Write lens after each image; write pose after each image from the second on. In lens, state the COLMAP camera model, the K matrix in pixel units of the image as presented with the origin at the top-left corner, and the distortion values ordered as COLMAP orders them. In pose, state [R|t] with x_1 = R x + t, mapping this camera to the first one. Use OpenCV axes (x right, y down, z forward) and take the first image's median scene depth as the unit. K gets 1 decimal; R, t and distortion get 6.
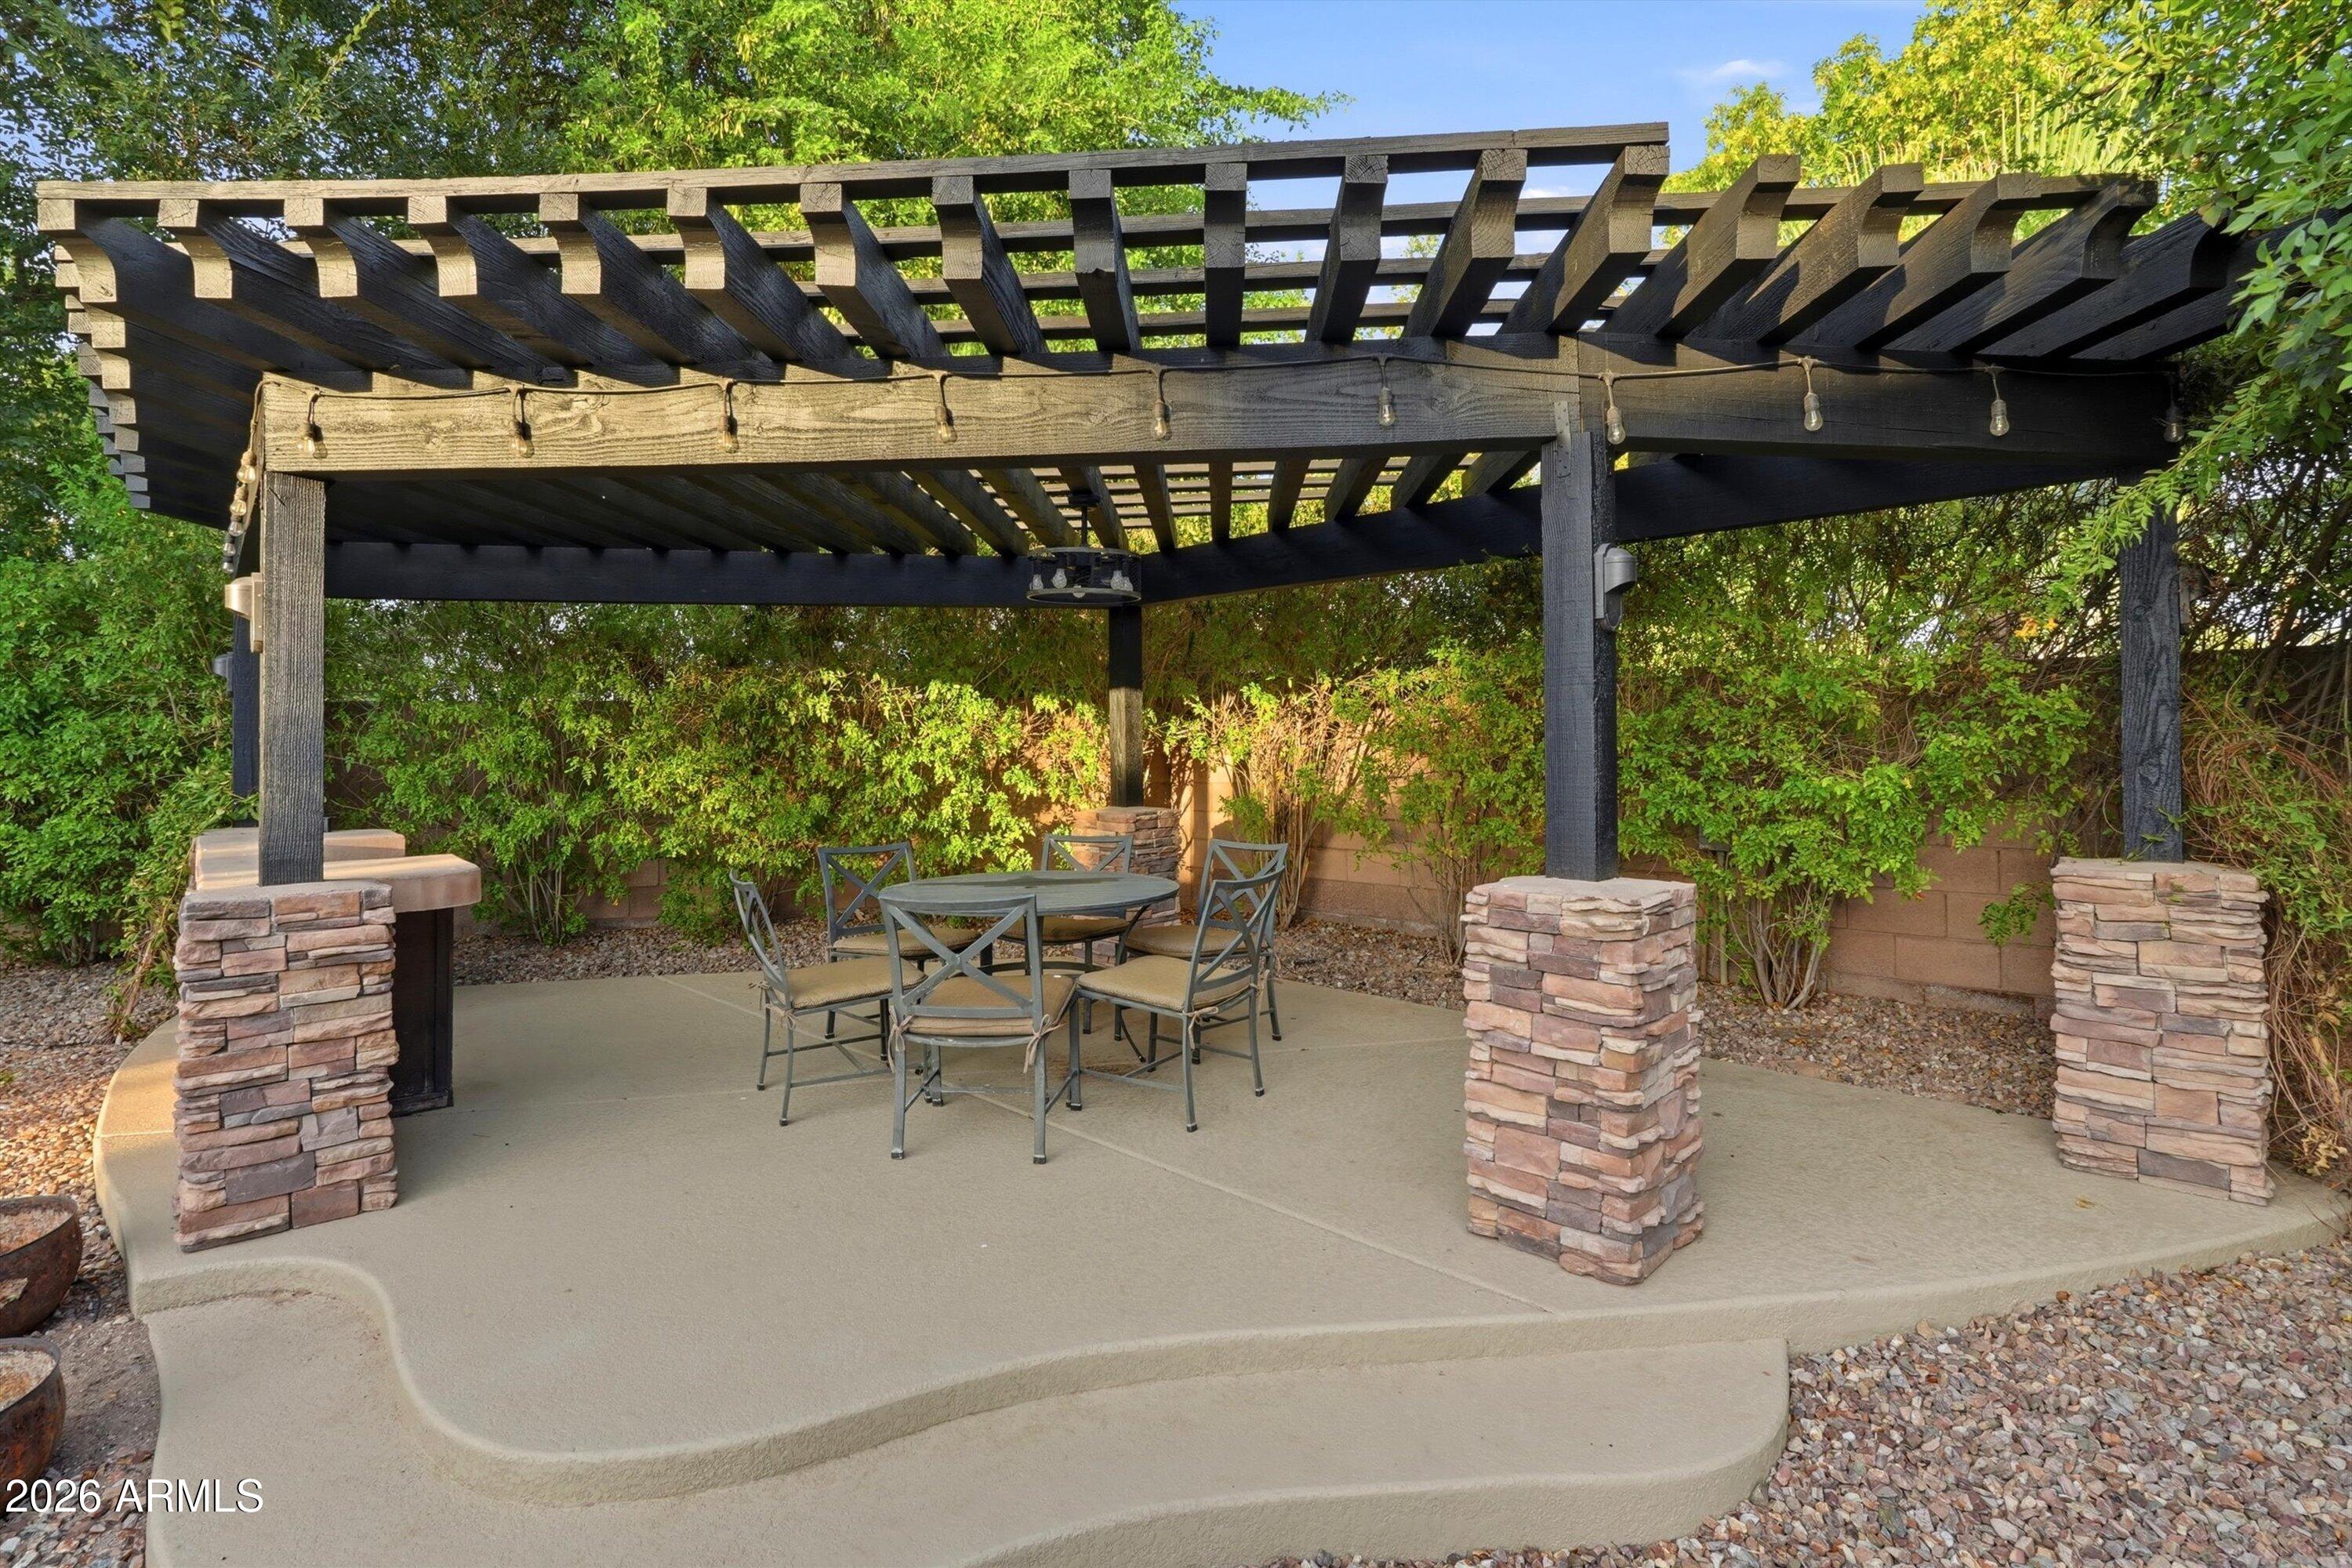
lens RADIAL K [[1107.0, 0, 1174.1], [0, 1107.0, 766.9], [0, 0, 1]] dist [-0.004711, 0.002840]
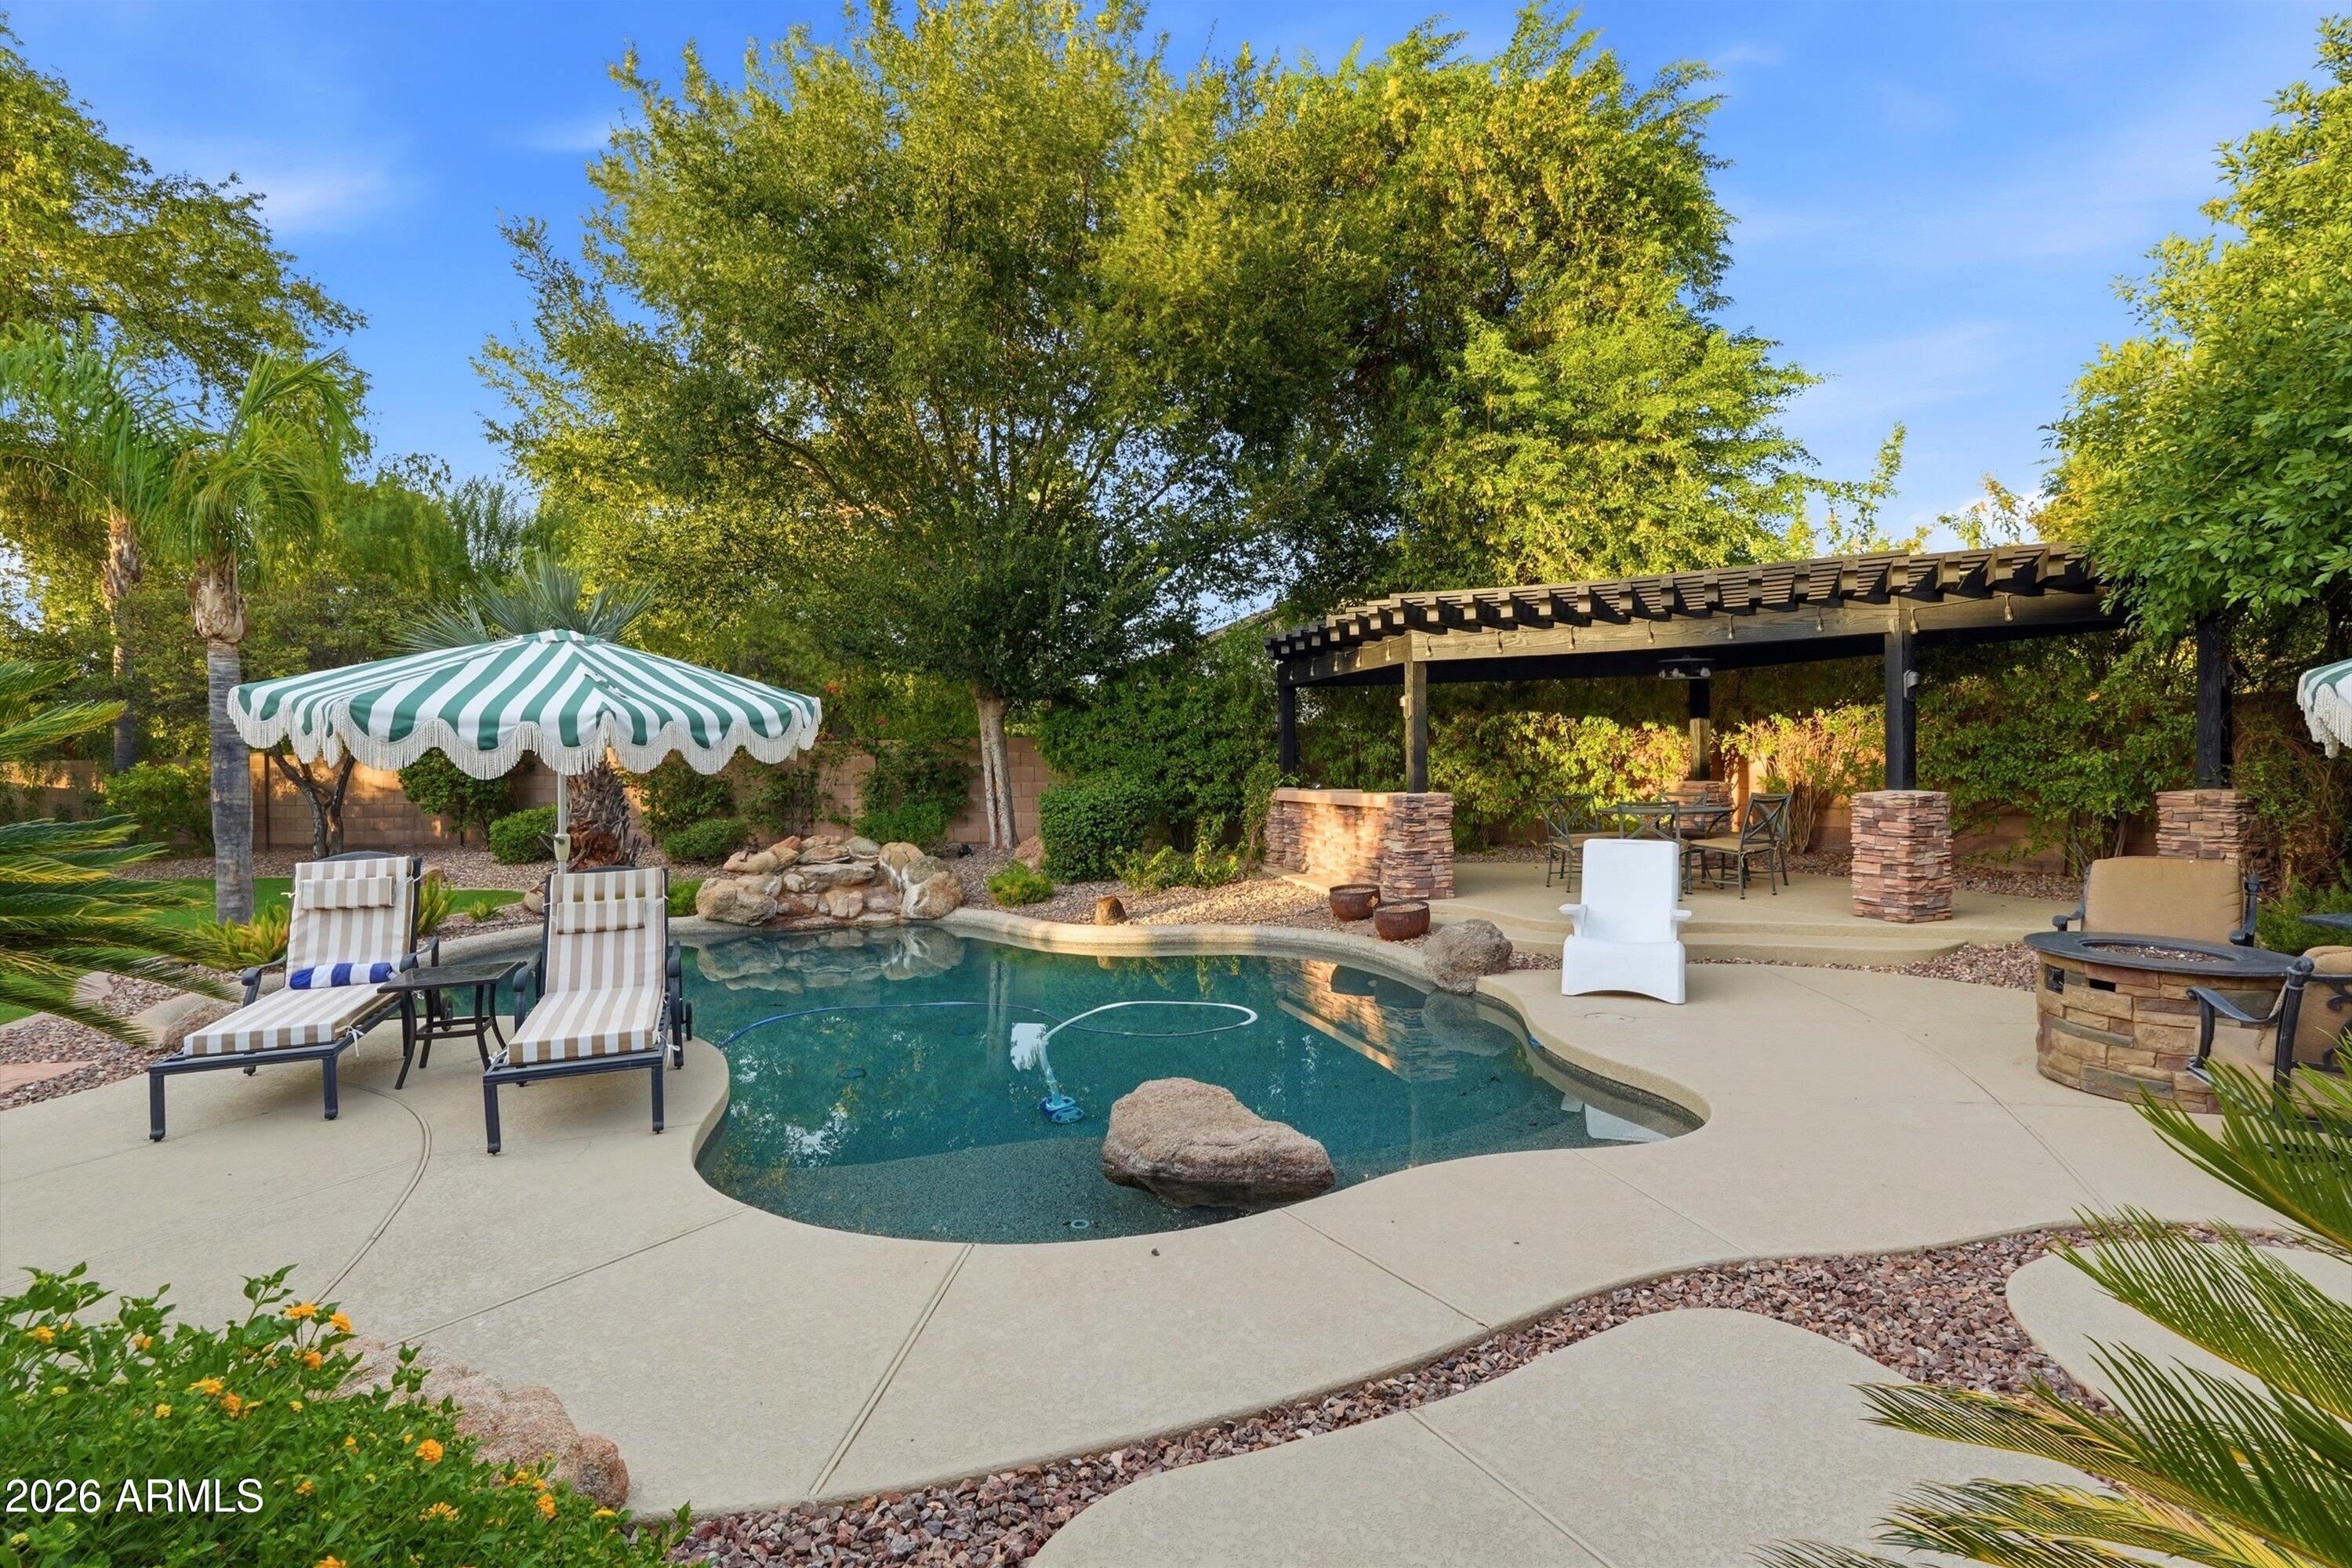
lens RADIAL K [[1107.0, 0, 1182.5], [0, 1107.0, 778.6], [0, 0, 1]] dist [-0.004711, 0.002840]
pose [[0.903299, -0.001189, -0.429010, -0.032748], [0.000843, 0.999999, -0.000998, 0.034164], [0.429011, 0.000539, 0.903299, -1.080726]]
